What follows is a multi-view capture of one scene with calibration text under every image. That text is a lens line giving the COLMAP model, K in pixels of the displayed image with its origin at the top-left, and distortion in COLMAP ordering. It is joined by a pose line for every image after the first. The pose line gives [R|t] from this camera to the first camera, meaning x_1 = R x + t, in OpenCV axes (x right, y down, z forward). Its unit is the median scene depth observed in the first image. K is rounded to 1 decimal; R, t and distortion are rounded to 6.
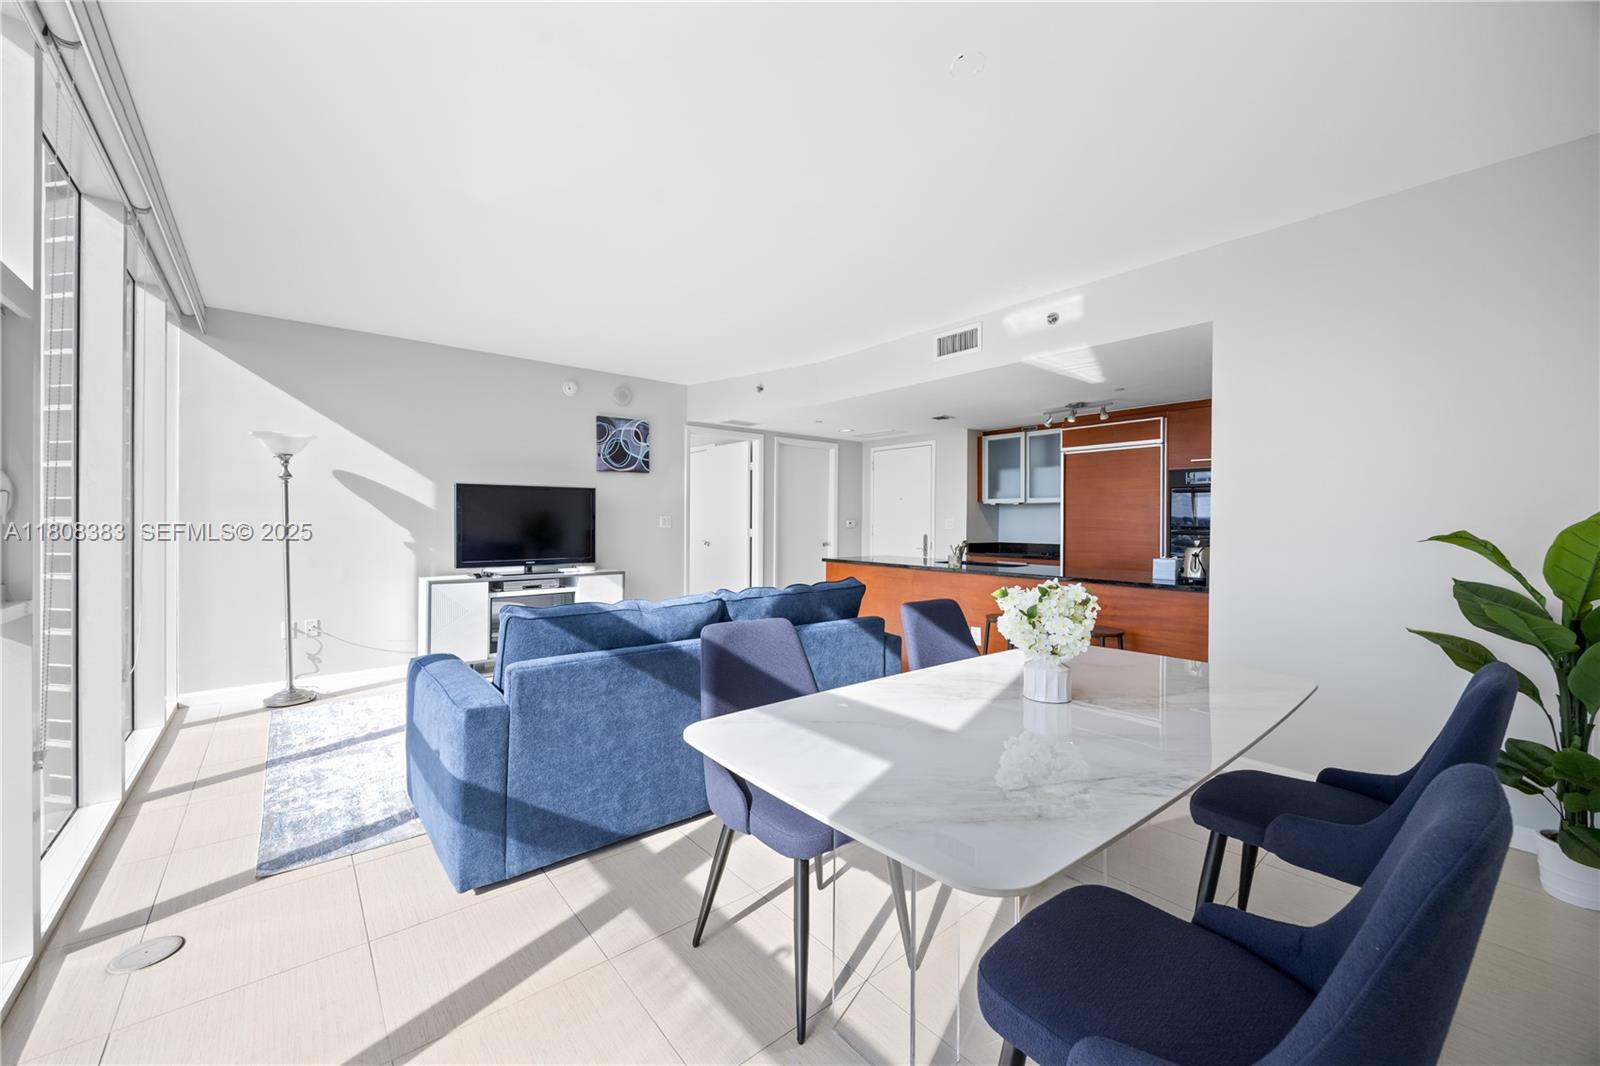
lens RADIAL K [[618.5, 0, 789.9], [0, 618.5, 529.5], [0, 0, 1]] dist [0.002217, 0.000045]
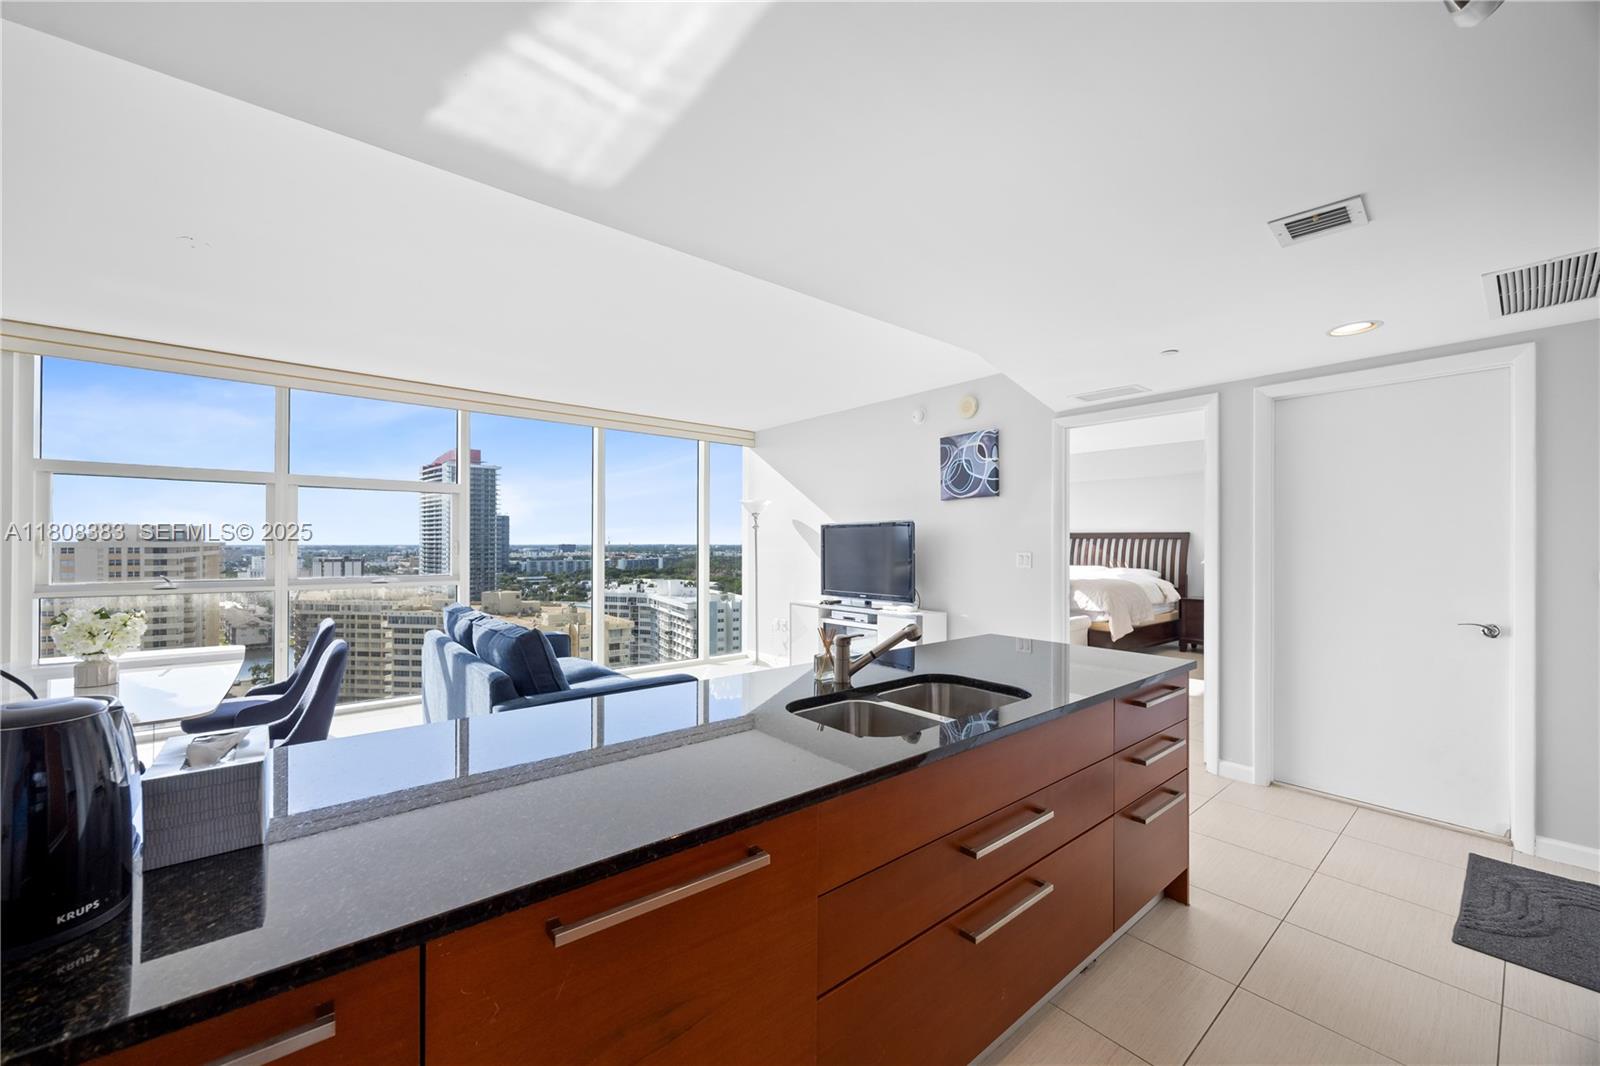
lens RADIAL K [[618.5, 0, 800.3], [0, 618.5, 535.0], [0, 0, 1]] dist [0.002217, 0.000045]
pose [[0.007647, -0.007761, -0.999941, 0.545468], [-0.004490, 0.999960, -0.007795, -0.036020], [0.999961, 0.004550, 0.007612, 0.760855]]
